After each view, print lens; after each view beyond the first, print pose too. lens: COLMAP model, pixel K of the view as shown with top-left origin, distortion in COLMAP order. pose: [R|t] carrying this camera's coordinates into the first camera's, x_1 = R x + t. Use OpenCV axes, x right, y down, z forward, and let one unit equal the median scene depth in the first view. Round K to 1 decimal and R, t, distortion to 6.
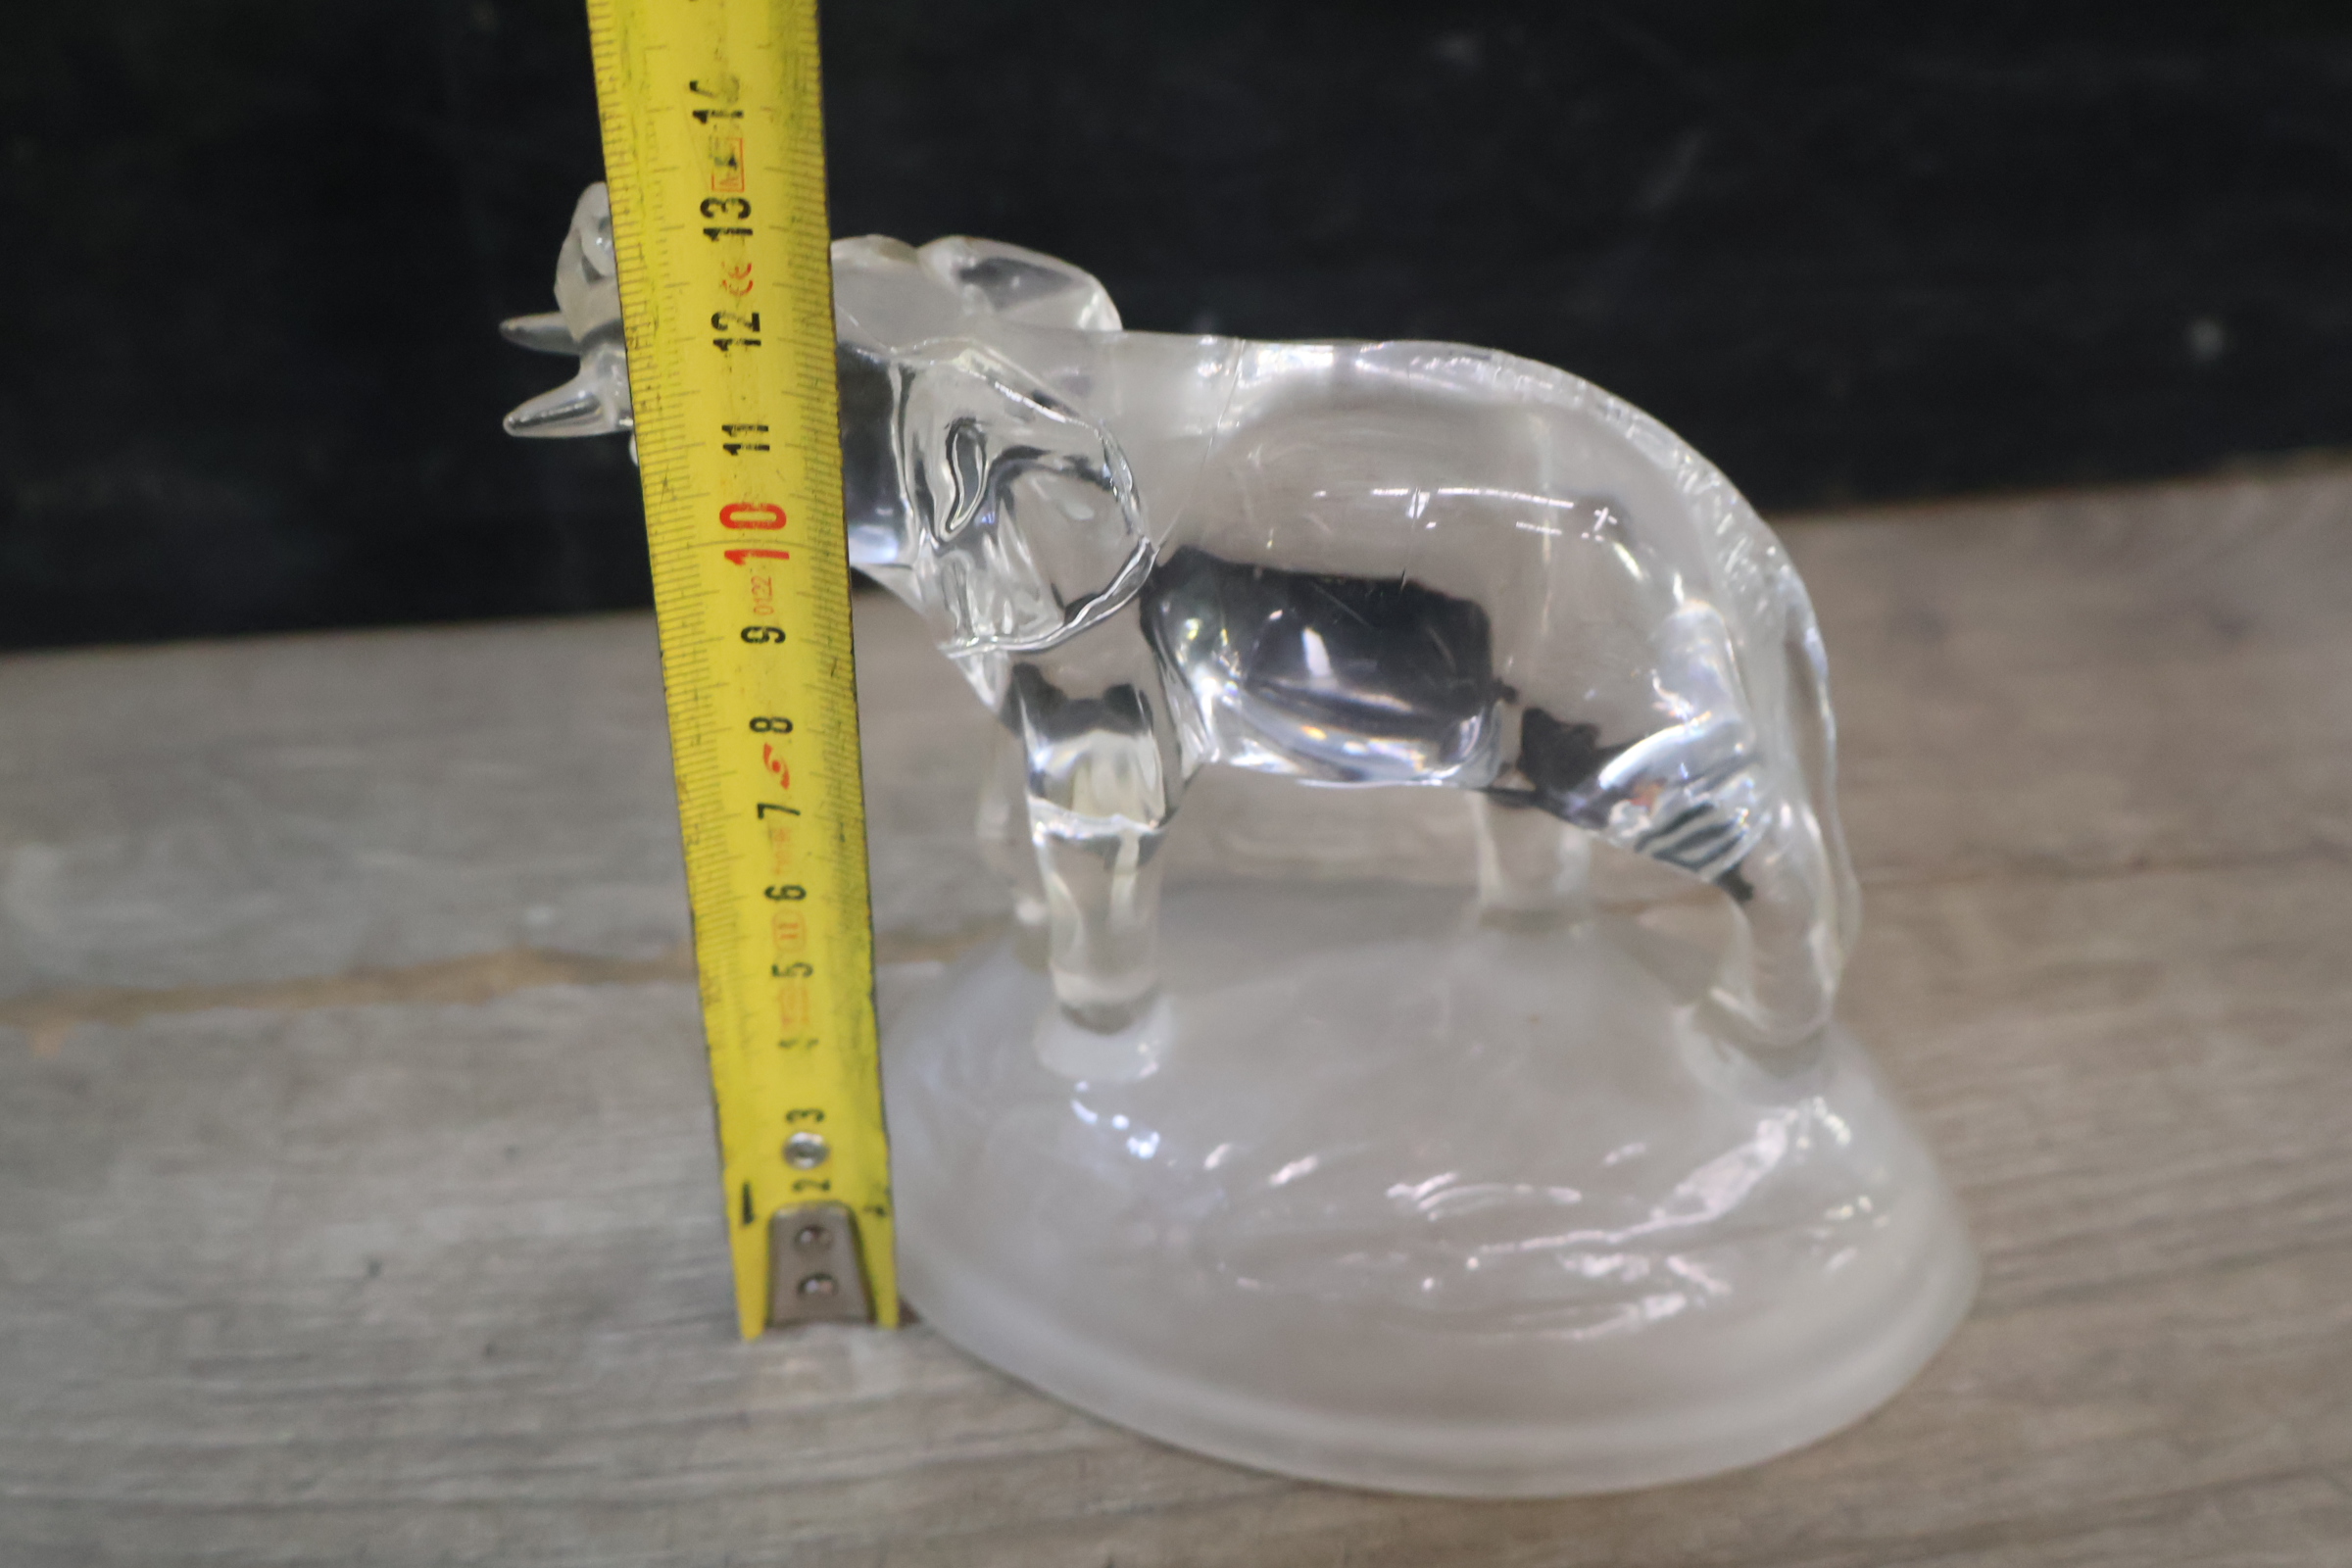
lens RADIAL K [[2553.6, 0, 1174.9], [0, 2553.6, 809.2], [0, 0, 1]] dist [0.016259, 0.019837]
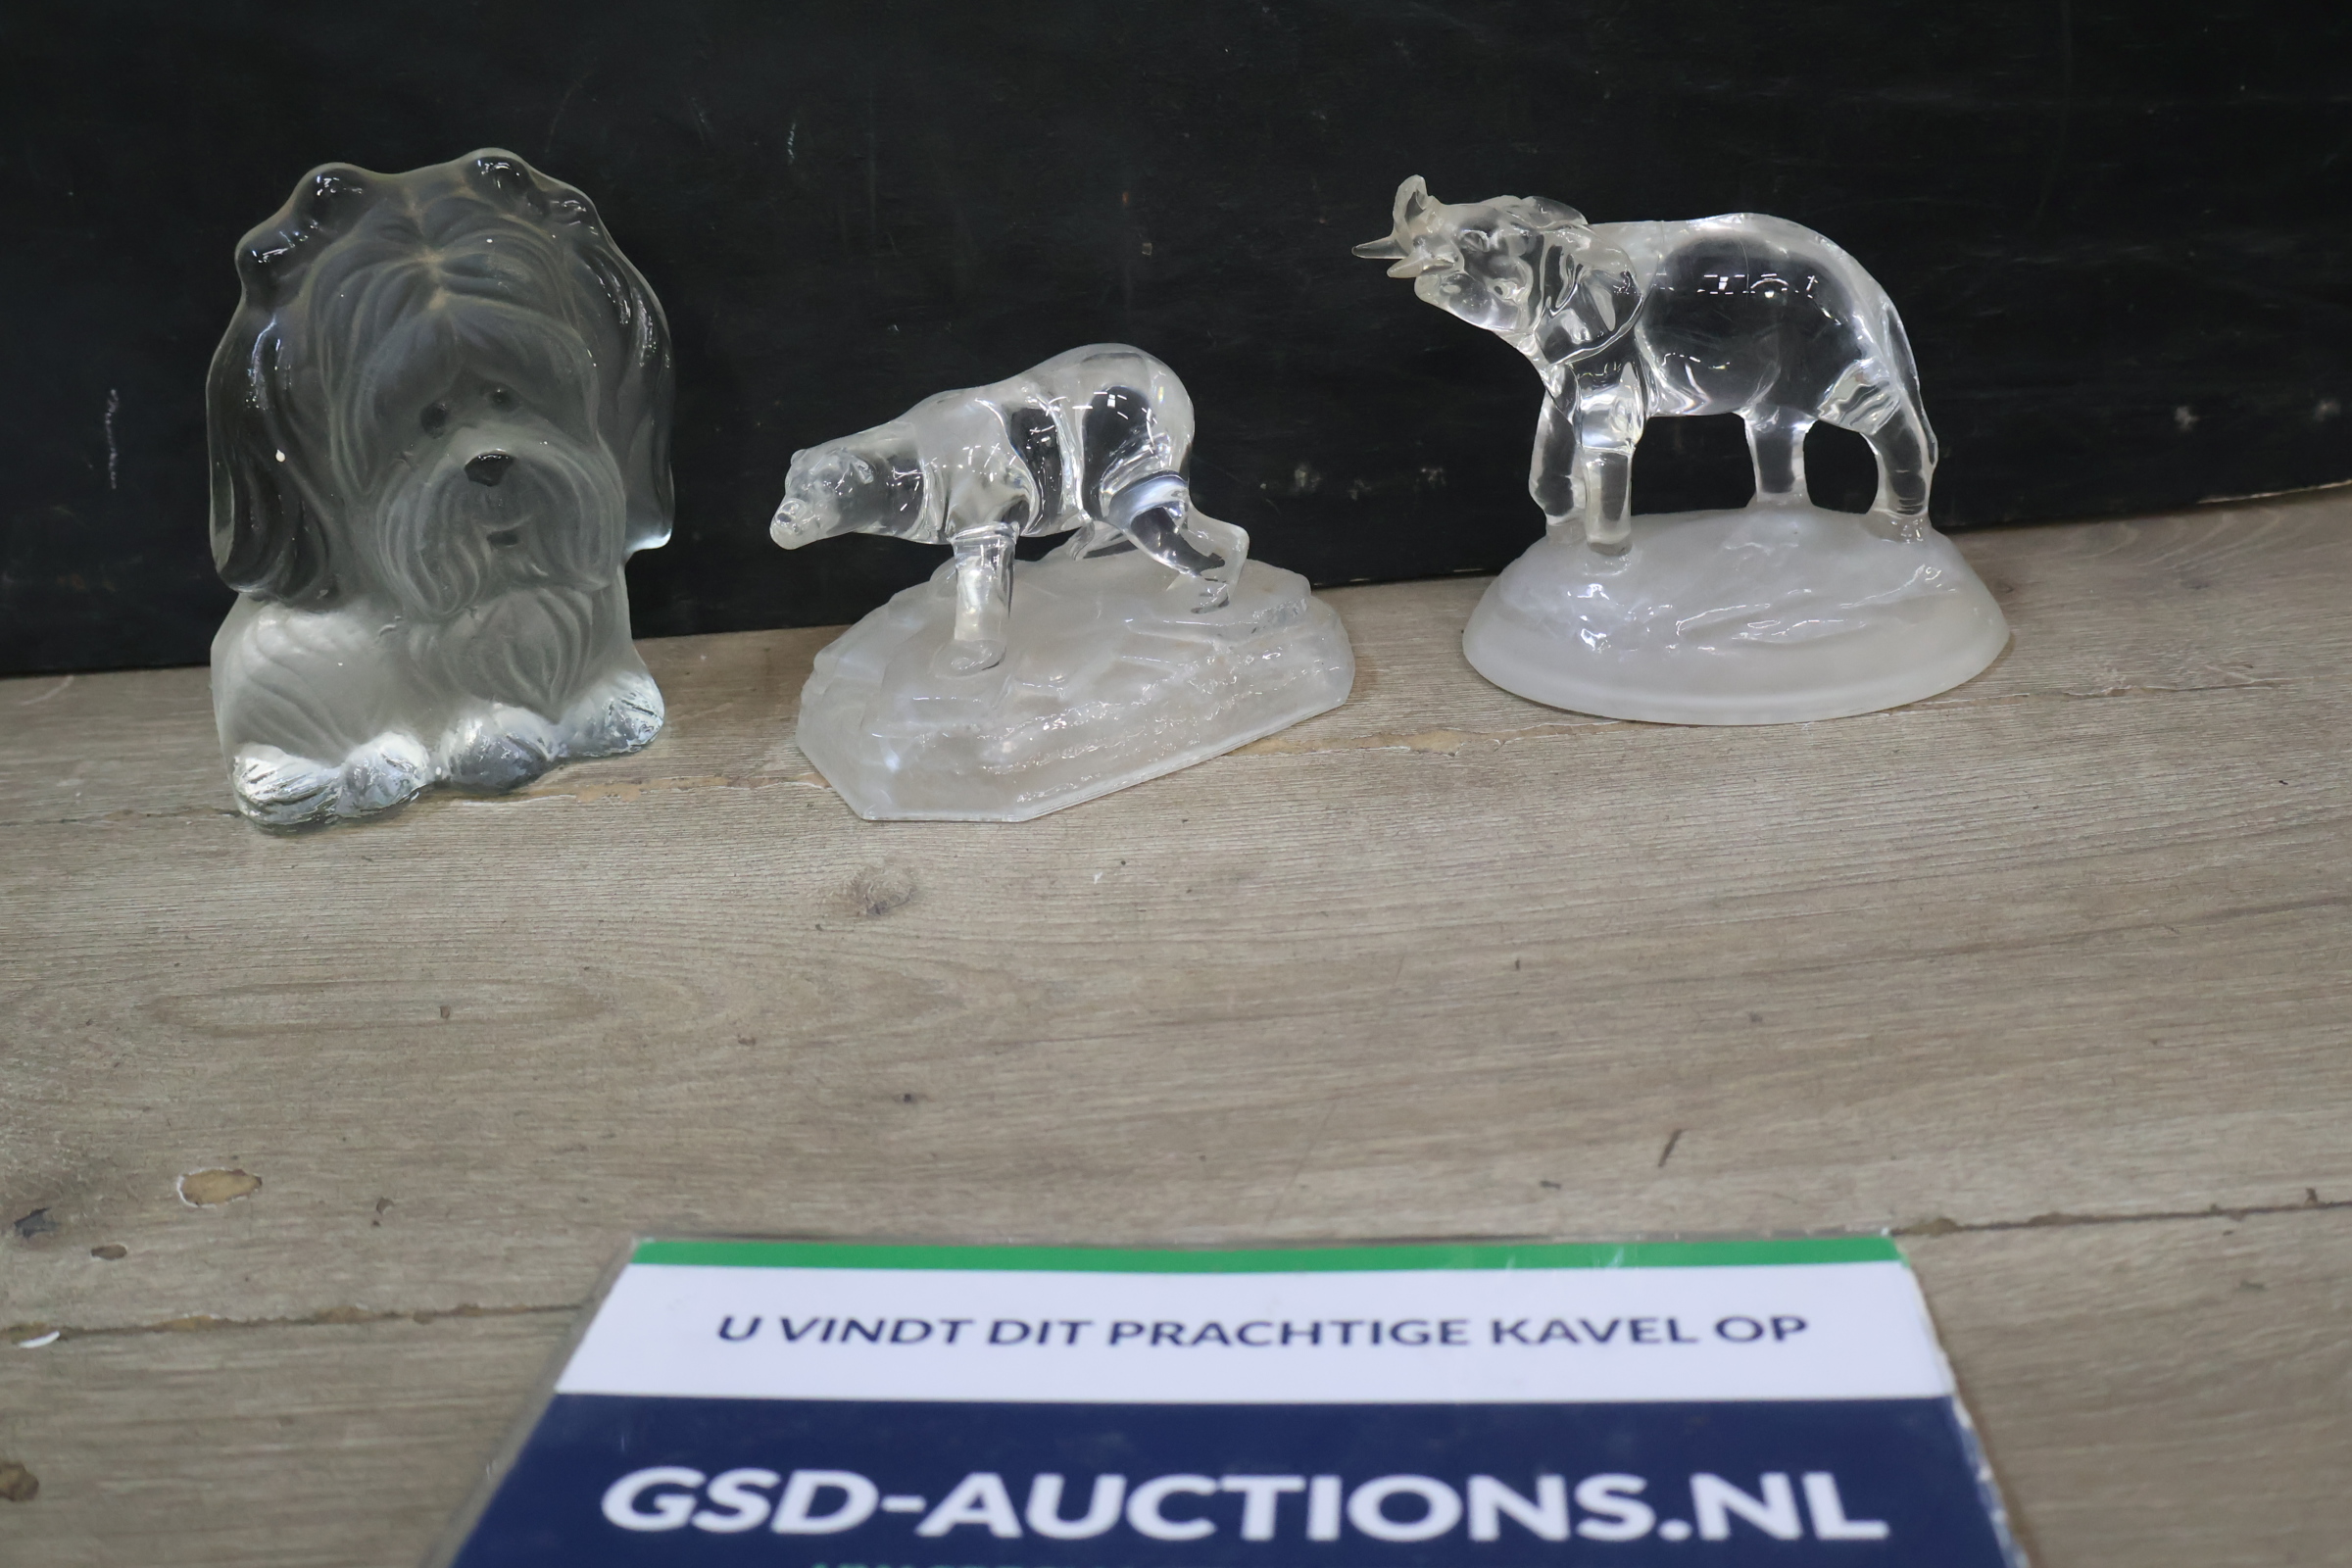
lens RADIAL K [[2570.4, 0, 1167.8], [0, 2570.4, 778.3], [0, 0, 1]] dist [0.012742, 0.005345]
pose [[0.992221, -0.011022, -0.123997, -0.043514], [-0.007115, 0.989424, -0.144878, 0.419602], [0.124283, 0.144633, 0.981649, -0.944090]]
